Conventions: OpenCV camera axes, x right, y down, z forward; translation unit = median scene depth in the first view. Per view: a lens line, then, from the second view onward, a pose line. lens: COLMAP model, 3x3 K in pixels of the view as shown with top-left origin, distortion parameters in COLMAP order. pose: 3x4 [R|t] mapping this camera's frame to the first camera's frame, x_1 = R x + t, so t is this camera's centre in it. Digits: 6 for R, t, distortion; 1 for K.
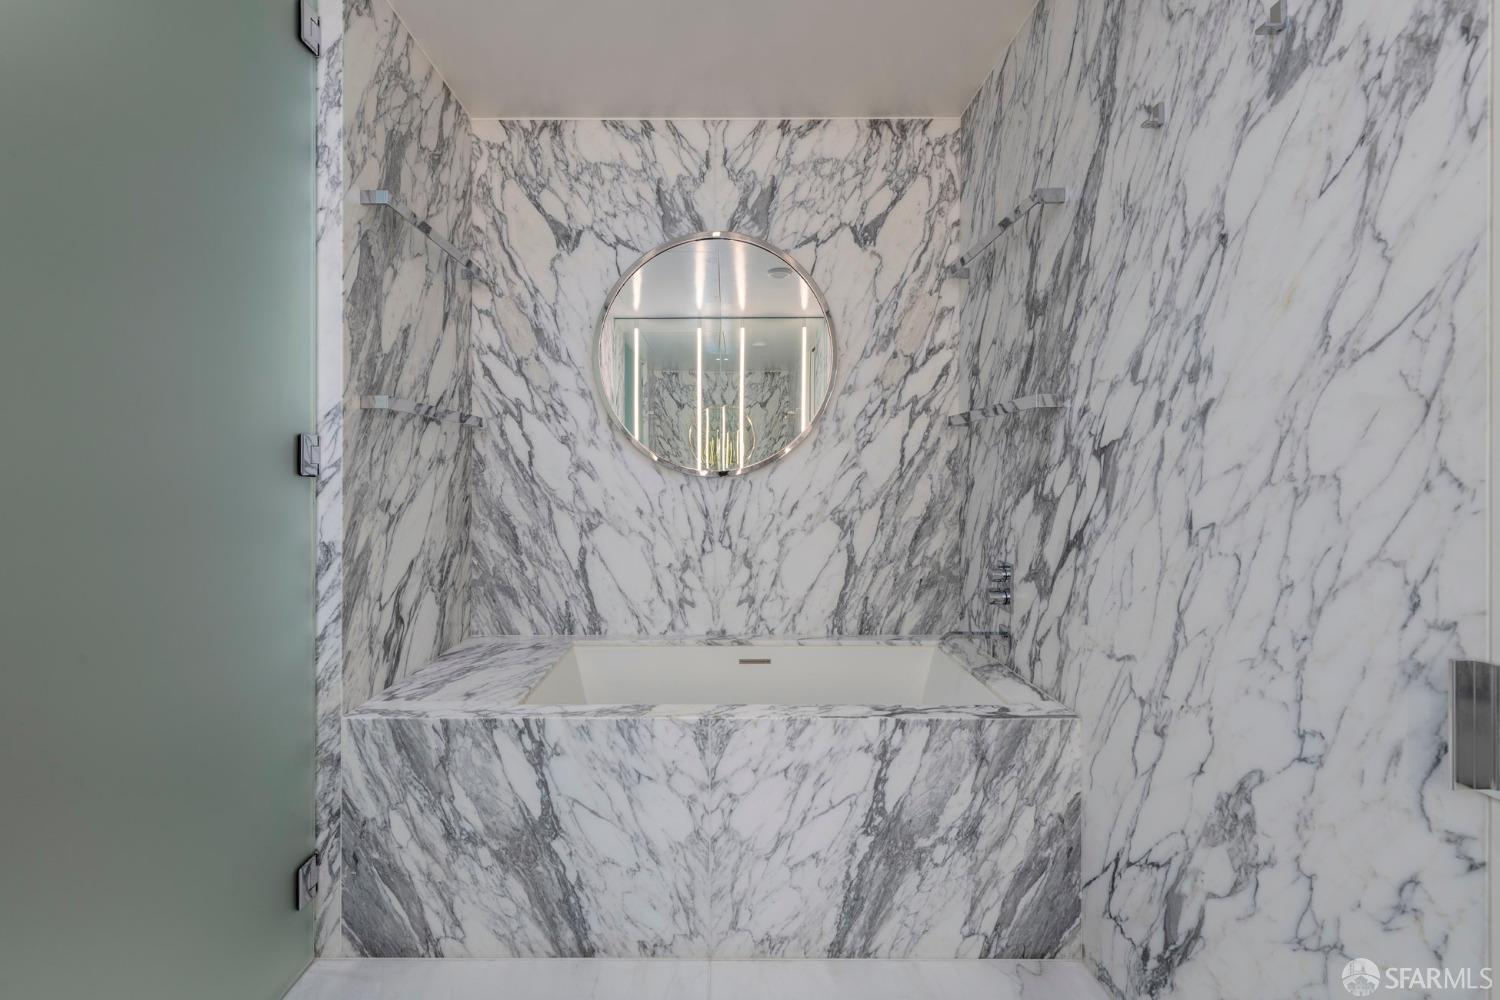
lens RADIAL K [[594.5, 0, 745.5], [0, 594.5, 475.7], [0, 0, 1]] dist [0.017640, -0.008720]
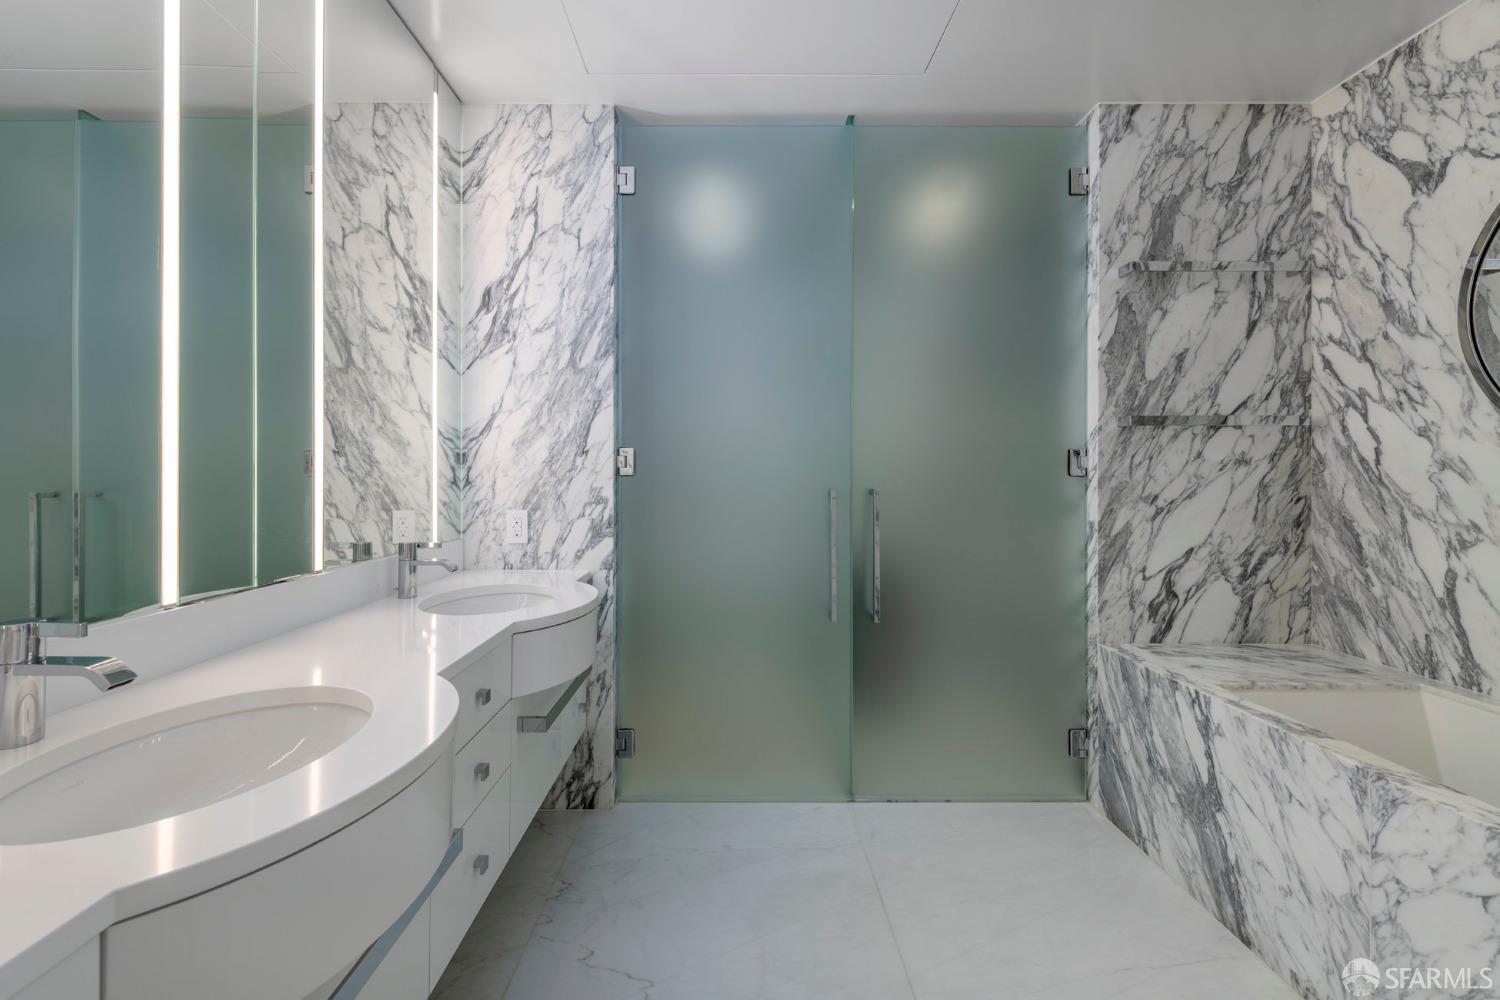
lens RADIAL K [[594.5, 0, 745.5], [0, 594.5, 475.7], [0, 0, 1]] dist [0.017640, -0.008720]
pose [[0.020339, -0.000183, -0.999793, 0.483094], [-0.001406, 0.999999, -0.000212, 0.000598], [0.999792, 0.001410, 0.020339, 0.078905]]
